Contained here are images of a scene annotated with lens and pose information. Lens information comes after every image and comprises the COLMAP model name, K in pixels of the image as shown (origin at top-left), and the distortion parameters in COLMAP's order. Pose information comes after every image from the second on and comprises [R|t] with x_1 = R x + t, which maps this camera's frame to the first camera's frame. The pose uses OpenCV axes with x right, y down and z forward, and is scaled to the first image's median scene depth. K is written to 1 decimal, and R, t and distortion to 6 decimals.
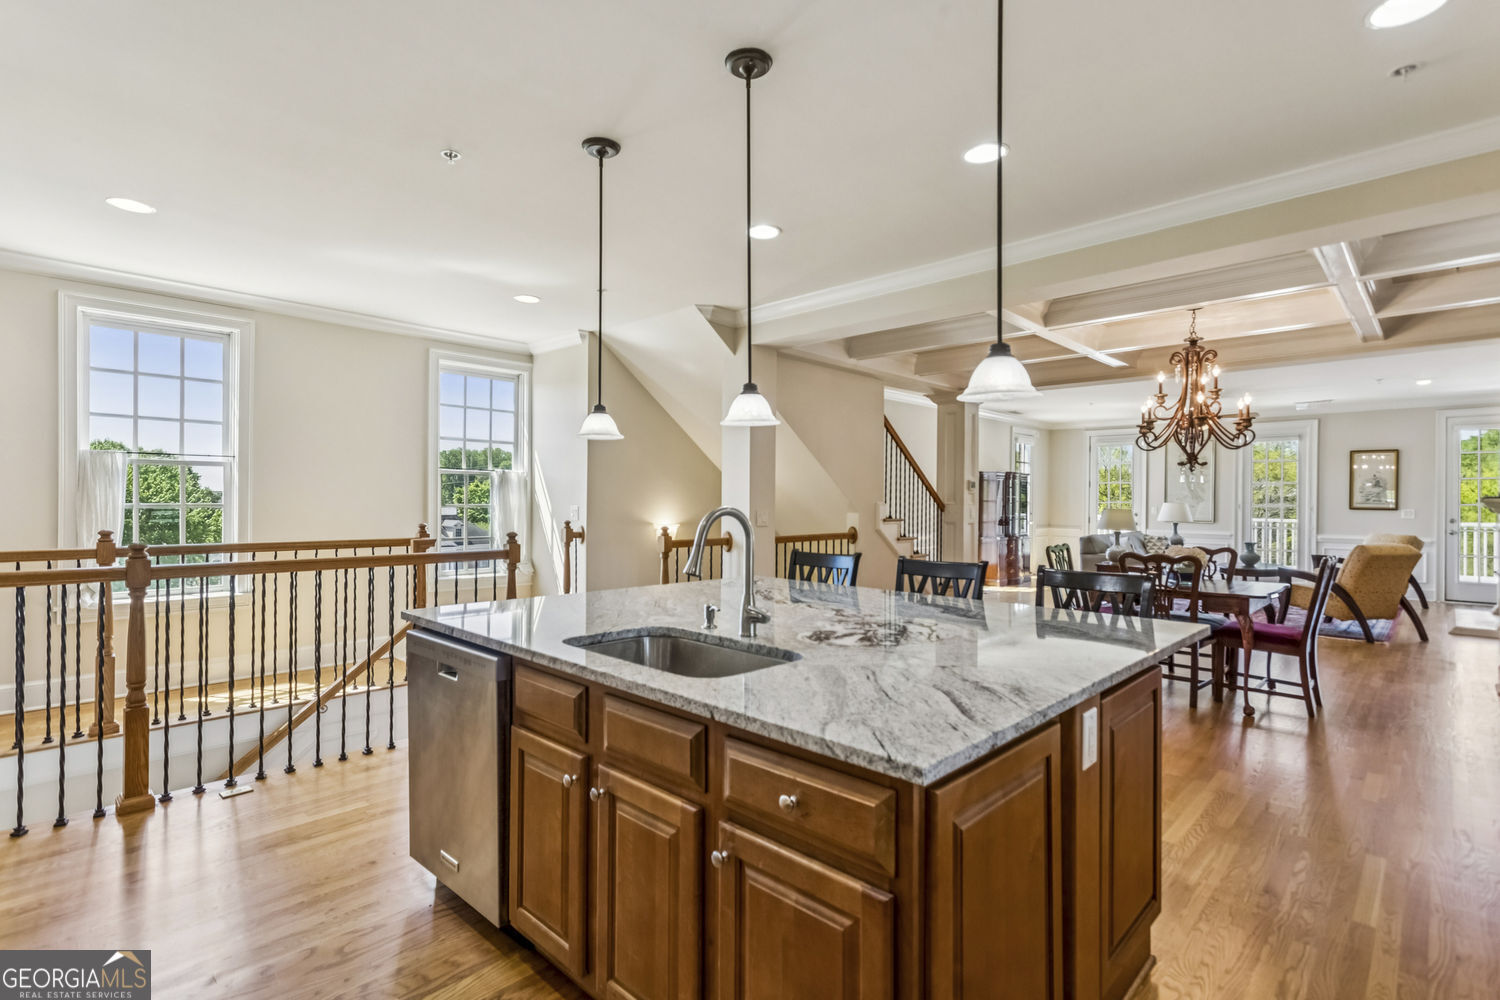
lens RADIAL K [[717.1, 0, 740.7], [0, 717.1, 496.1], [0, 0, 1]] dist [0.009658, 0.000308]
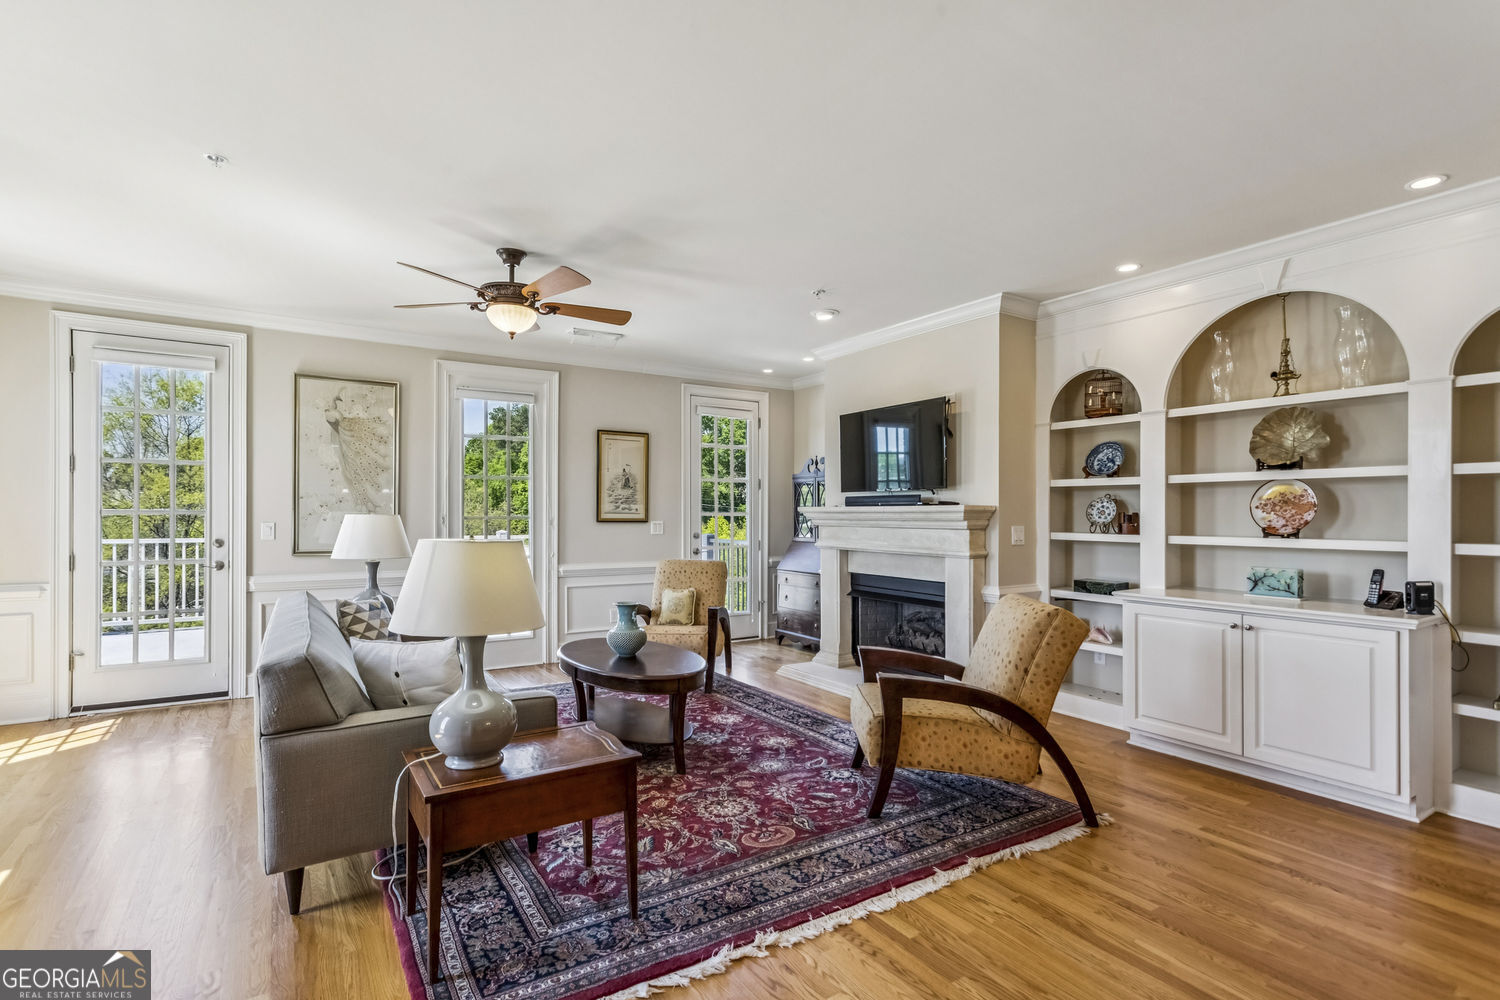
lens RADIAL K [[717.1, 0, 742.1], [0, 717.1, 510.7], [0, 0, 1]] dist [0.009658, 0.000308]
pose [[0.220121, -0.005243, 0.975458, 0.270434], [-0.001874, 0.999981, 0.005798, 0.004527], [-0.975471, -0.003105, 0.220107, 0.767351]]
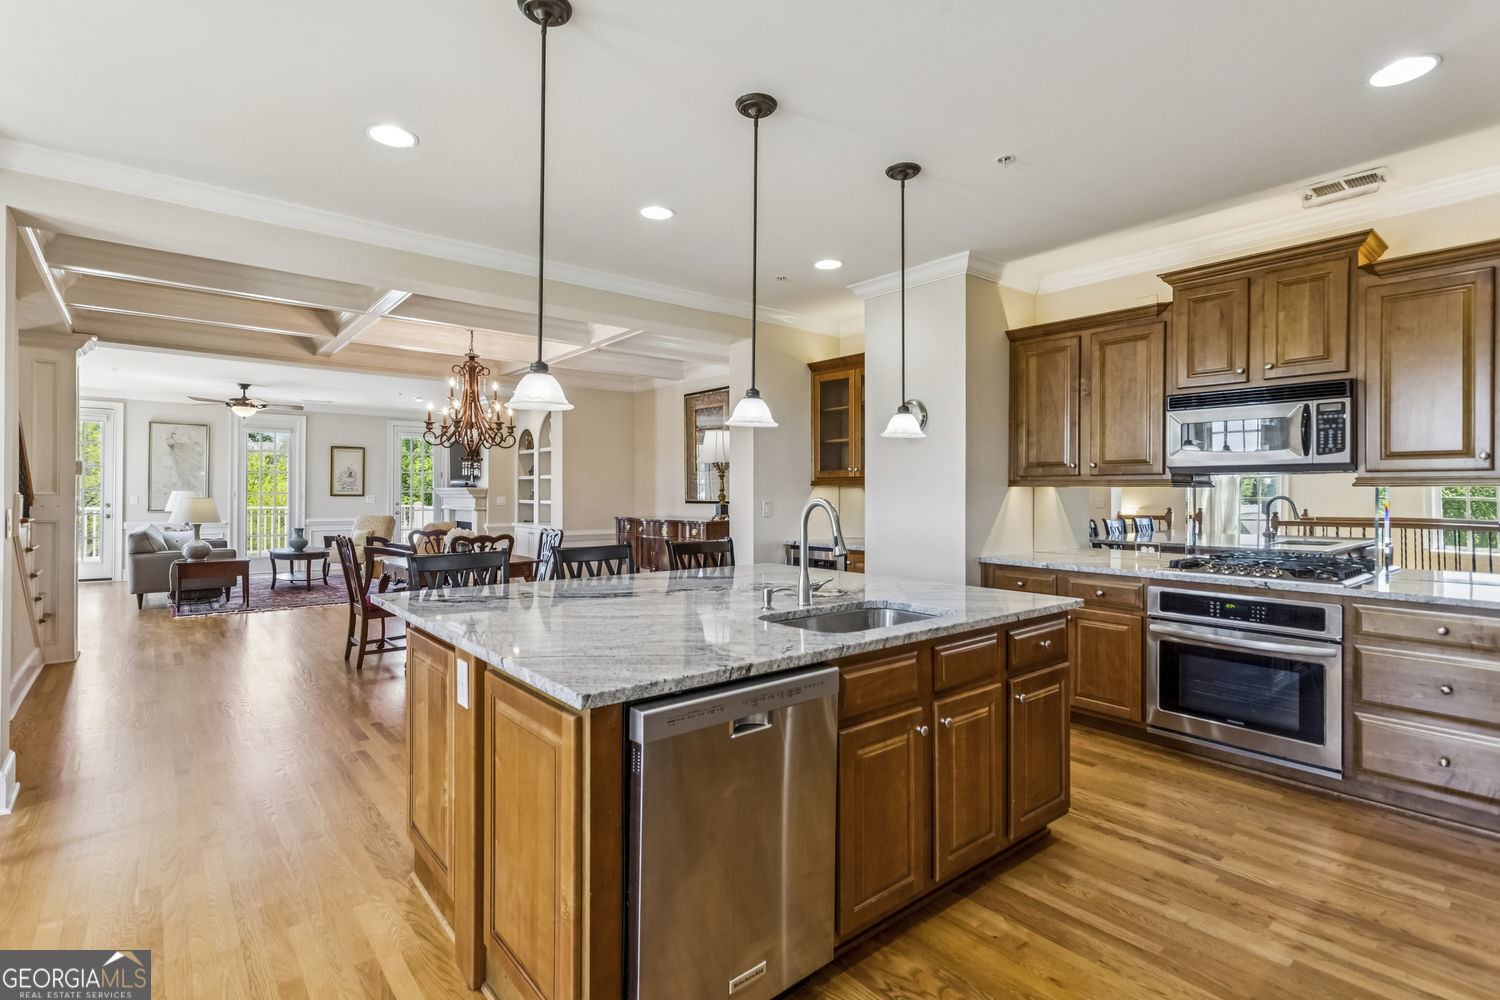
lens RADIAL K [[717.1, 0, 755.6], [0, 717.1, 487.9], [0, 0, 1]] dist [0.009658, 0.000308]
pose [[0.098734, -0.001432, 0.995113, -0.258997], [-0.005656, 0.999982, 0.002000, -0.001193], [-0.995098, -0.005826, 0.098724, 0.207572]]
